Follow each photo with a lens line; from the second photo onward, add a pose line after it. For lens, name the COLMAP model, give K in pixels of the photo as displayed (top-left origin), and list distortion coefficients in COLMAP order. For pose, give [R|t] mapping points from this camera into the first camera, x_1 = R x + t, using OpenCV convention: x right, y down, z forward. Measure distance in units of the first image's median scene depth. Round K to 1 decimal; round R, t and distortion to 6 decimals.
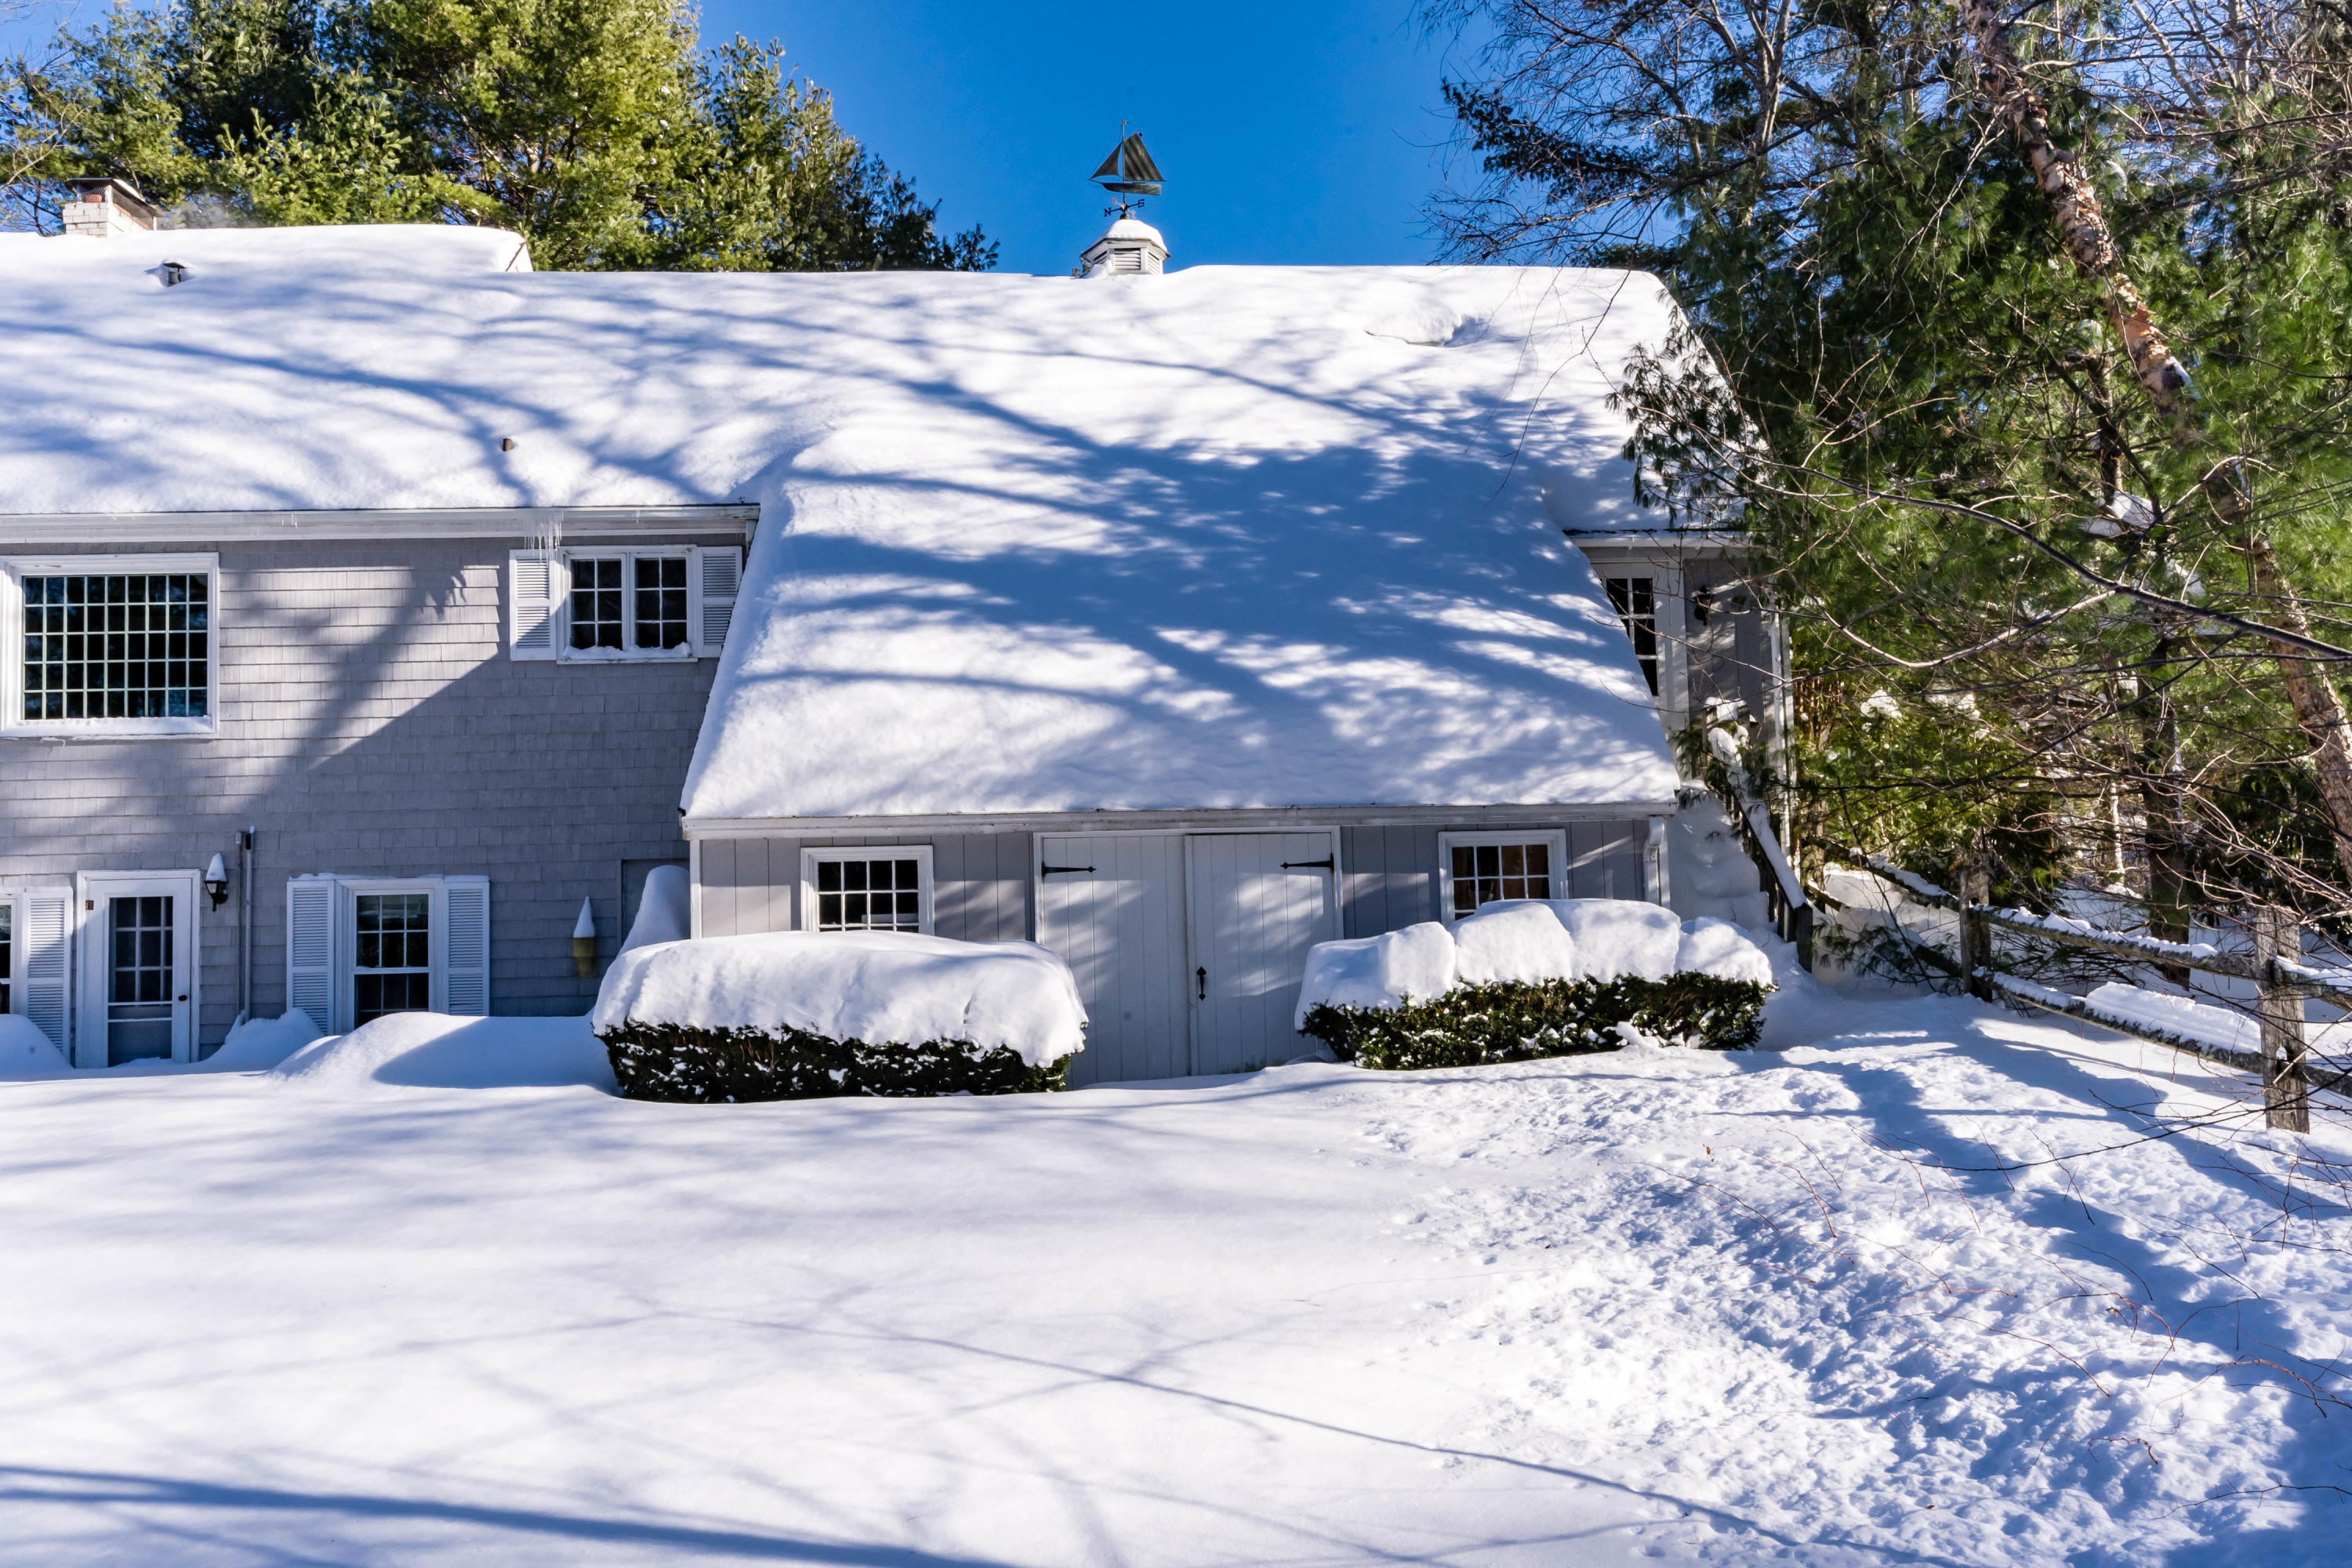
lens RADIAL K [[1947.9, 0, 1176.0], [0, 1947.9, 784.0], [0, 0, 1]] dist [-0.000542, -0.000933]
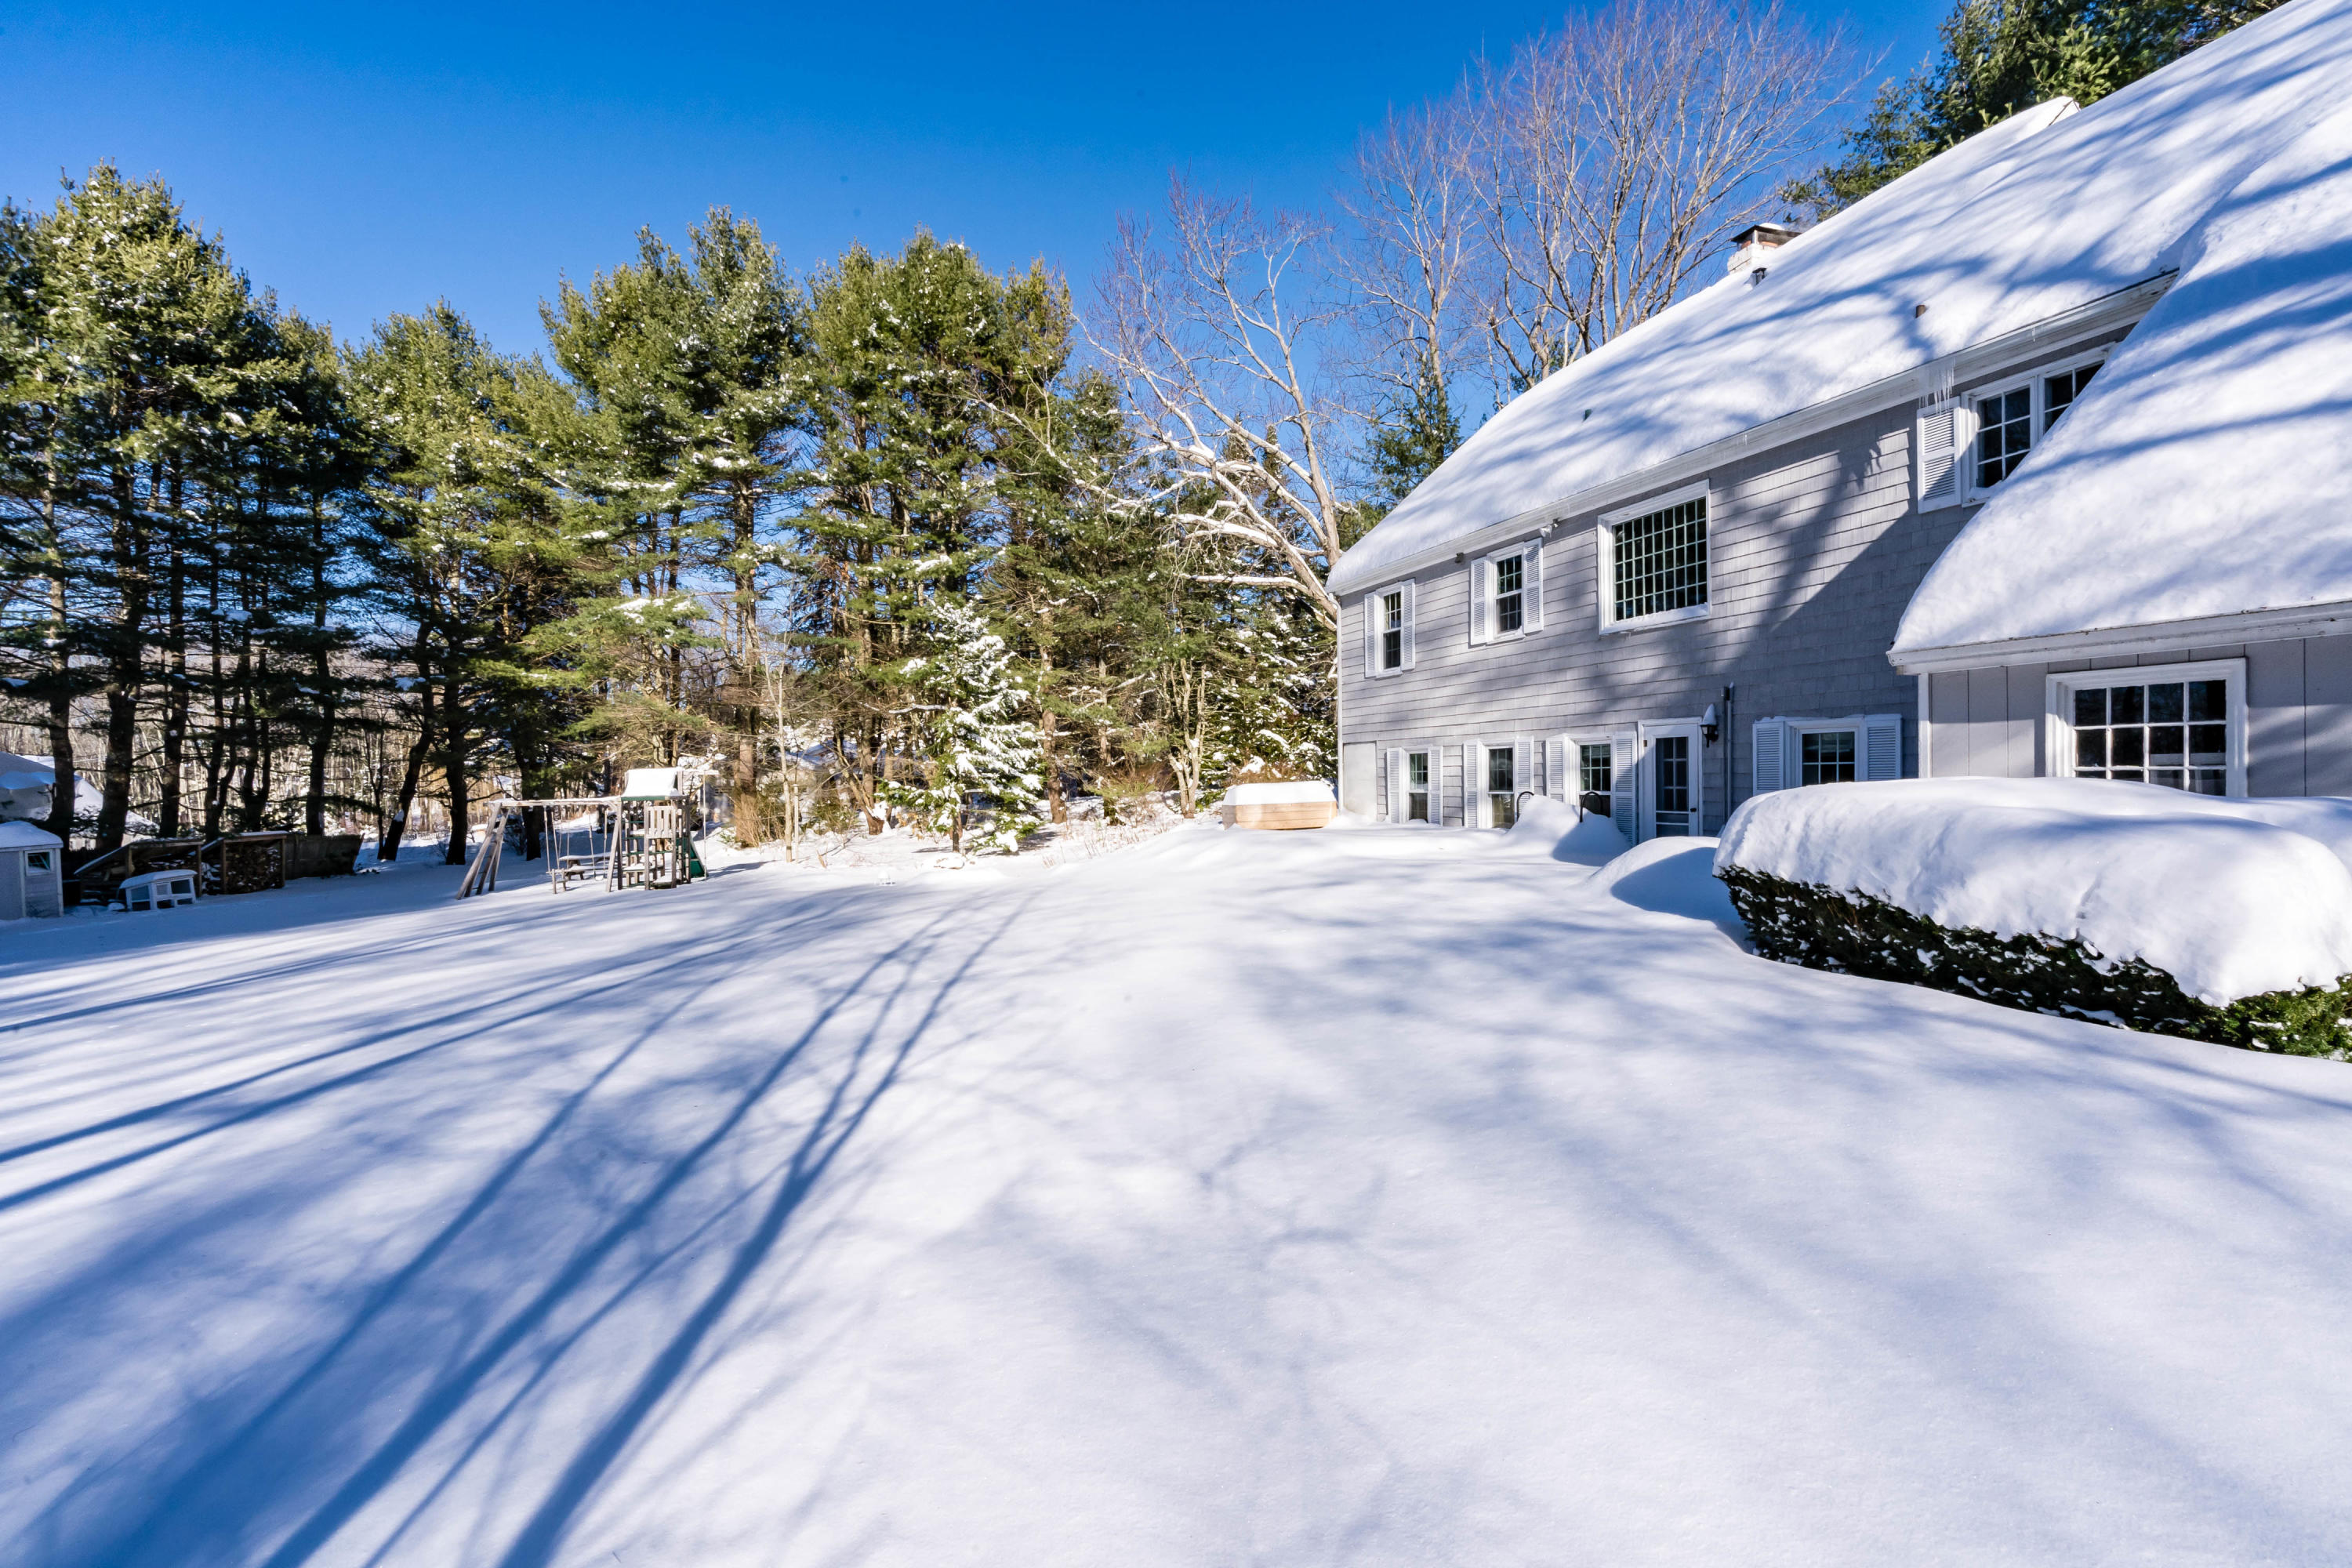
lens RADIAL K [[1102.8, 0, 1176.0], [0, 1102.8, 784.0], [0, 0, 1]] dist [0.045154, -0.000099]
pose [[0.327632, 0.026776, -0.944426, 0.117563], [0.077167, 0.995500, 0.054994, 0.019515], [0.941649, -0.090897, 0.324092, 0.396984]]
